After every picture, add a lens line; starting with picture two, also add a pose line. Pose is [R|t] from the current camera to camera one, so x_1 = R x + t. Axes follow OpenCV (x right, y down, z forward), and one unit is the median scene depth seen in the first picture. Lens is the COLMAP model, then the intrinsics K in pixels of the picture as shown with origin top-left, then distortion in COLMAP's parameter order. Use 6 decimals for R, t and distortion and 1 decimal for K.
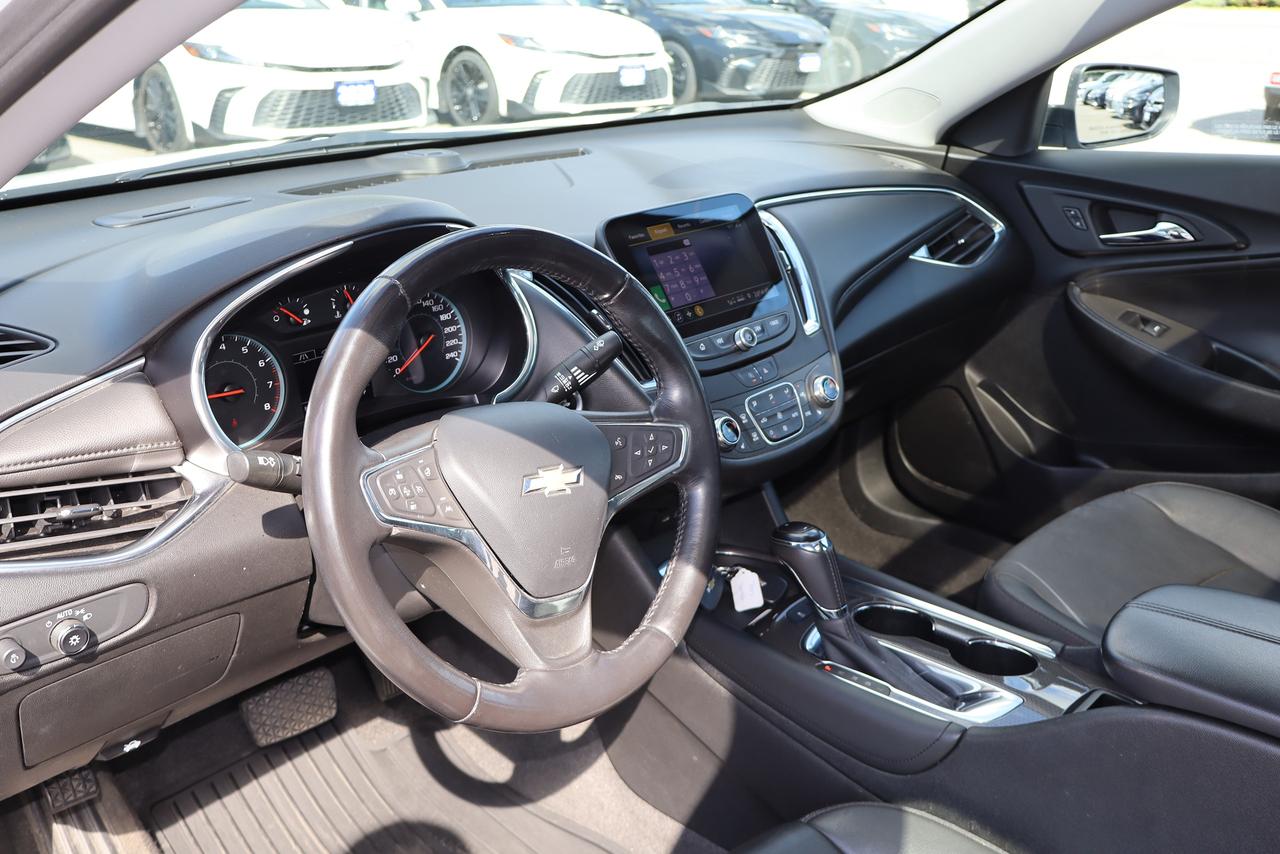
lens RADIAL K [[1184.9, 0, 640.0], [0, 1184.9, 427.0], [0, 0, 1]] dist [-0.014278, -0.011891]
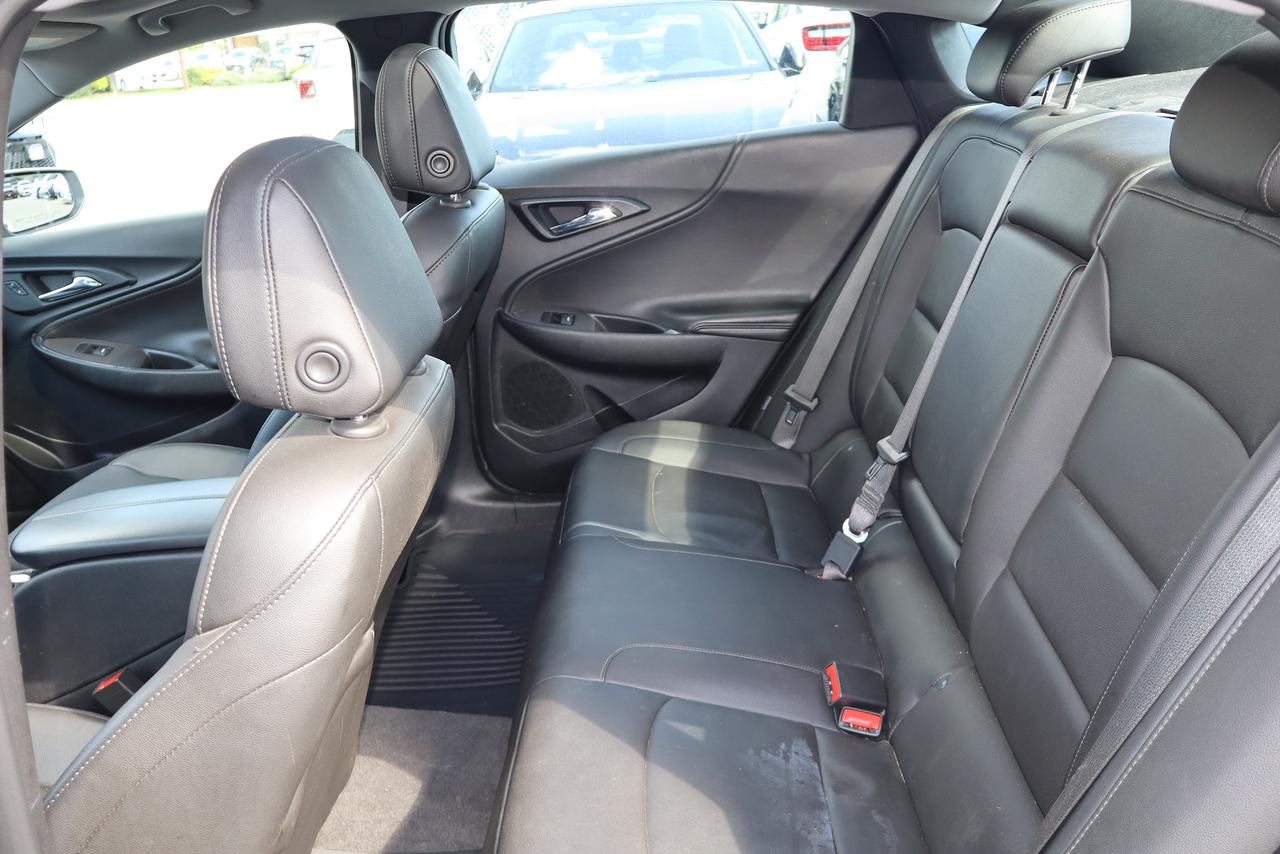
lens RADIAL K [[1065.1, 0, 640.0], [0, 1065.1, 427.0], [0, 0, 1]] dist [-0.003947, 0.008628]
pose [[0.737693, -0.293382, 0.608059, 0.140719], [0.313086, 0.946607, 0.076892, 0.132179], [-0.598152, 0.133652, 0.790159, -0.466535]]
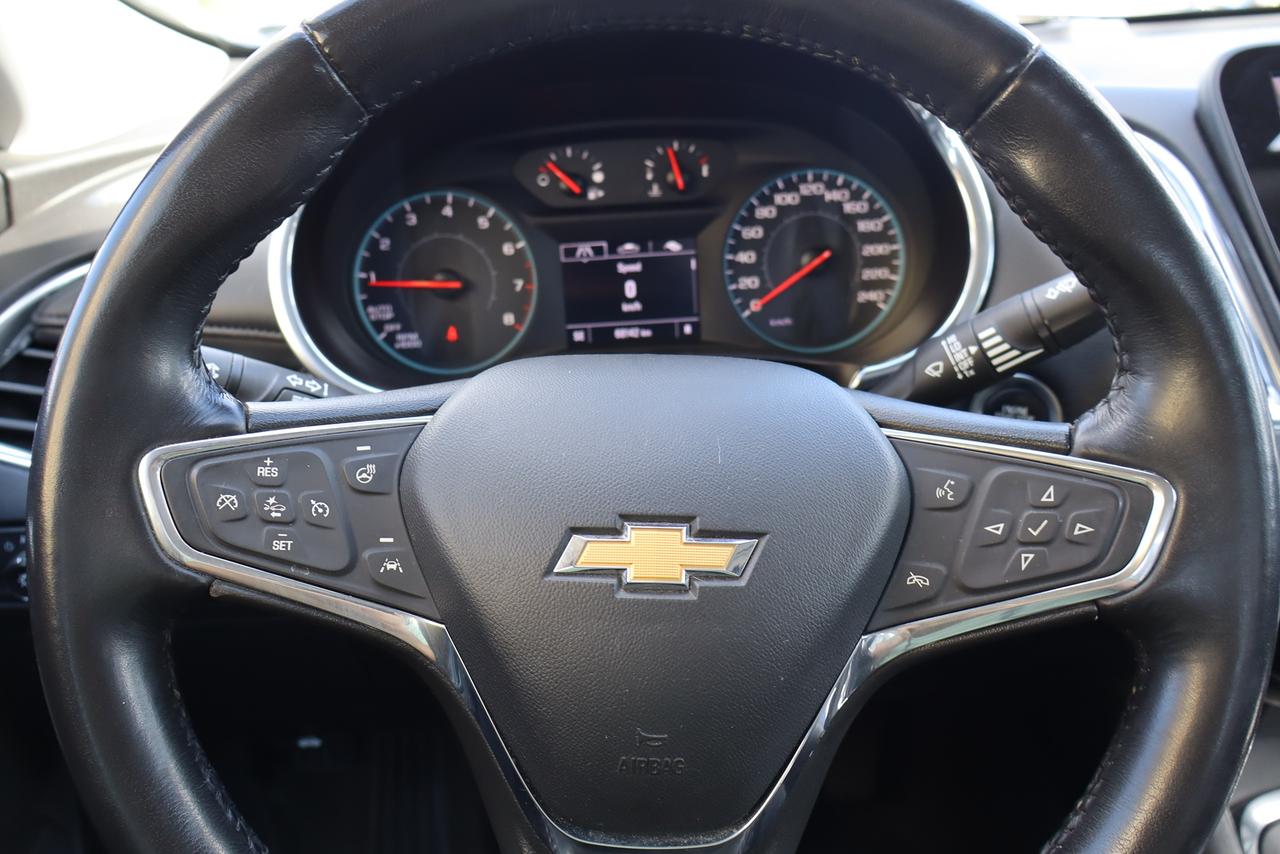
lens RADIAL K [[1065.6, 0, 640.0], [0, 1065.6, 427.0], [0, 0, 1]] dist [-0.010506, -0.004104]
pose [[0.709058, 0.202056, -0.675581, 0.102035], [-0.204173, 0.975856, 0.077573, -0.014808], [0.674944, 0.082931, 0.733193, 0.489772]]
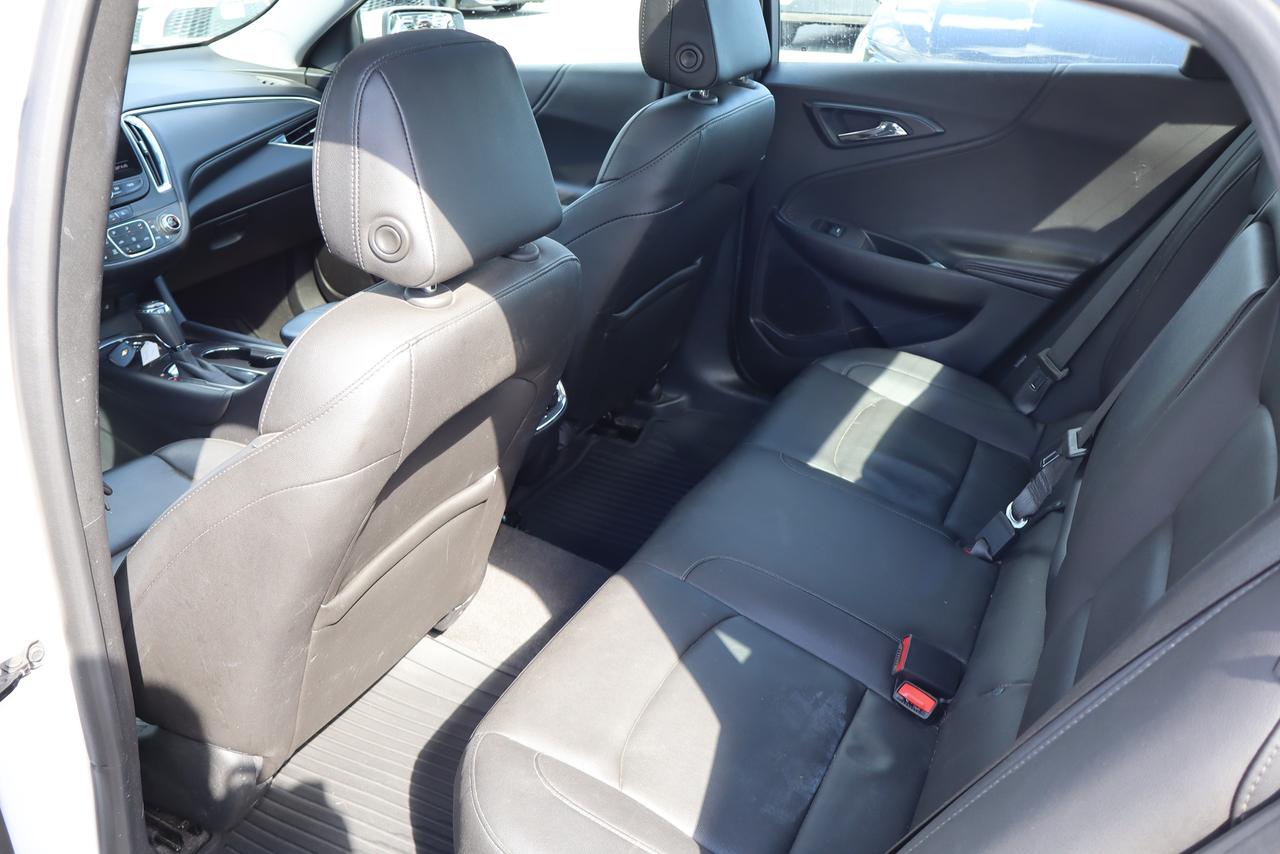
lens RADIAL K [[1065.6, 0, 640.0], [0, 1065.6, 427.0], [0, 0, 1]] dist [-0.010506, -0.004104]
pose [[0.955571, -0.131384, 0.263859, 0.341059], [0.105977, 0.988444, 0.108383, 0.153086], [-0.275050, -0.075604, 0.958453, -0.608456]]
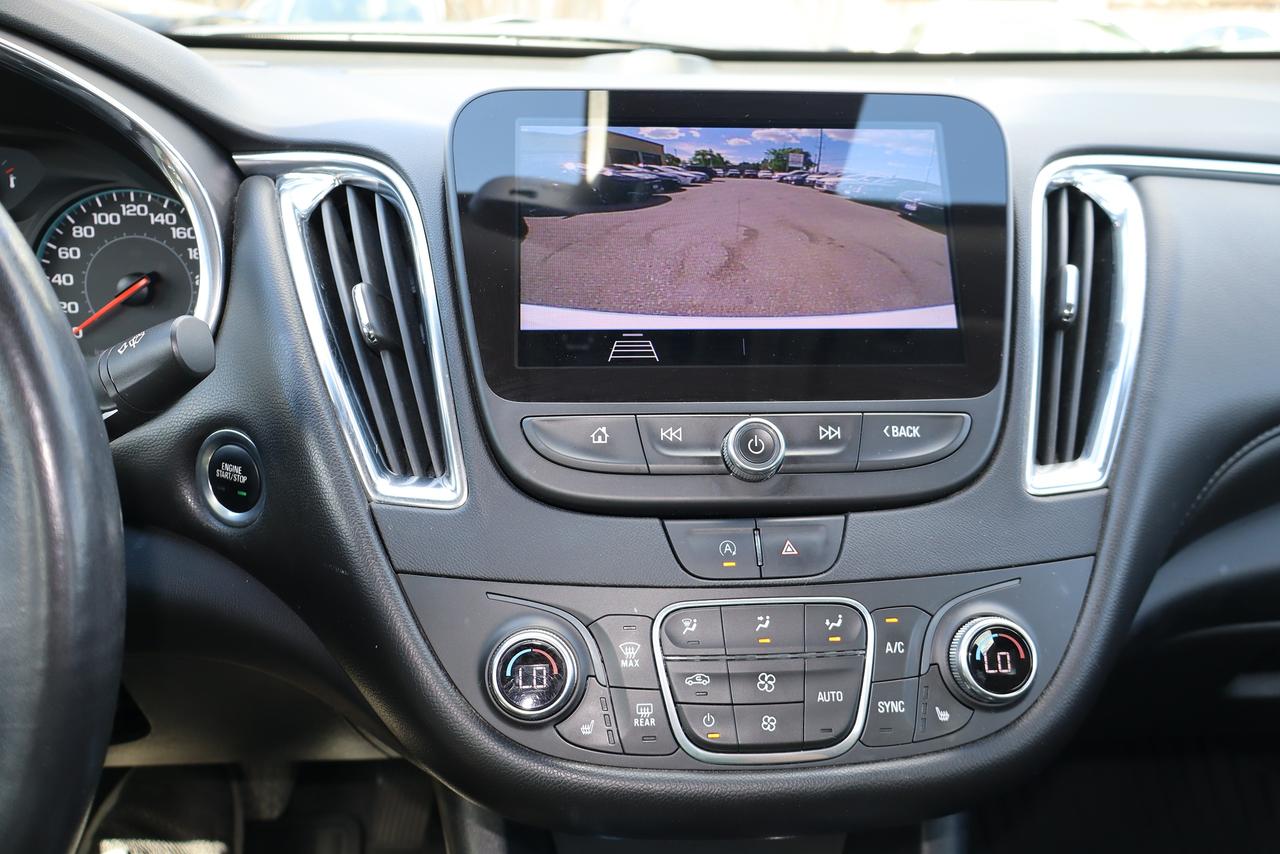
lens RADIAL K [[1065.1, 0, 640.0], [0, 1065.1, 427.0], [0, 0, 1]] dist [-0.003947, 0.008628]
pose [[0.743275, 0.237964, -0.625232, 0.247553], [-0.258179, 0.964228, 0.060064, -0.084663], [0.617159, 0.116778, 0.778124, 0.664029]]
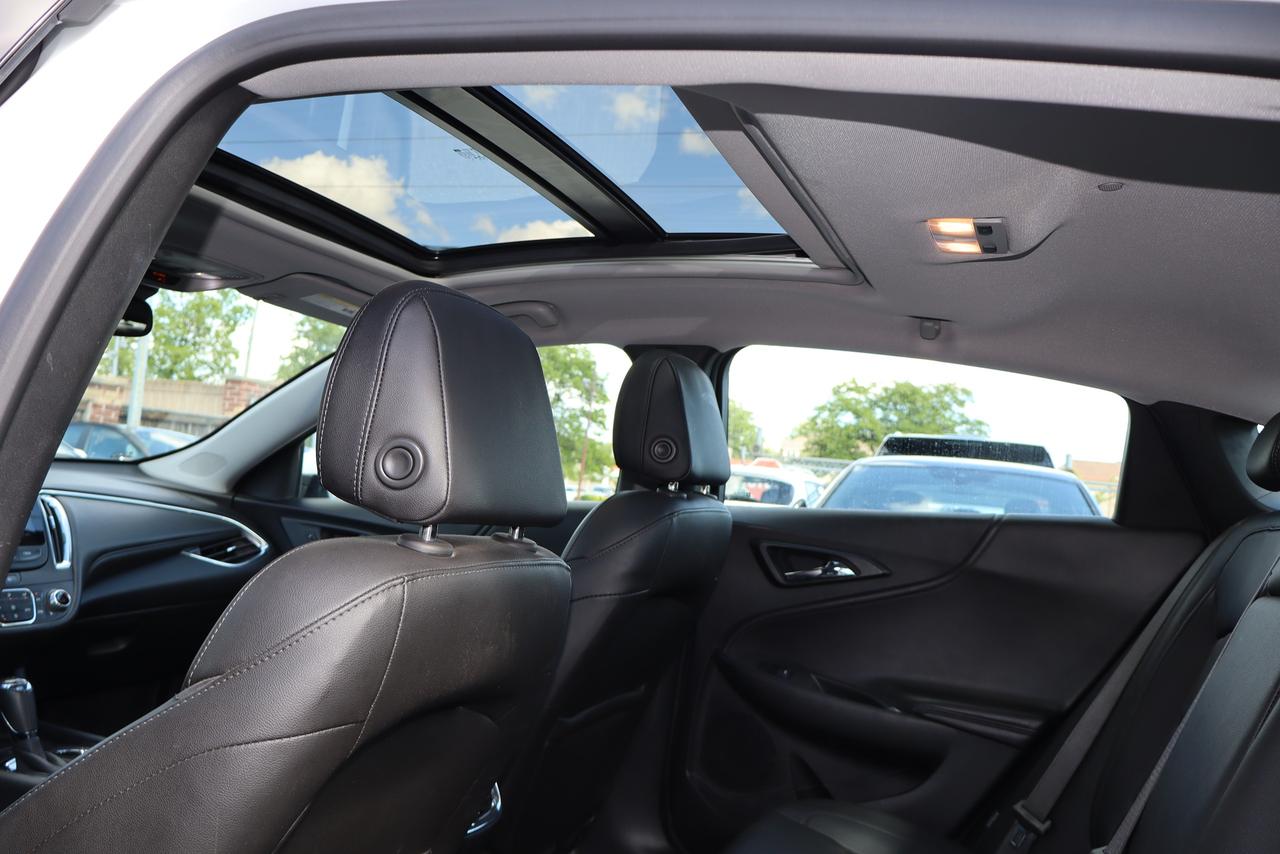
lens RADIAL K [[1065.1, 0, 640.0], [0, 1065.1, 427.0], [0, 0, 1]] dist [-0.003947, 0.008628]
pose [[0.915705, 0.105999, 0.387618, 0.271058], [0.058074, 0.919551, -0.388656, 0.316951], [-0.397632, 0.378405, 0.835882, -0.464565]]
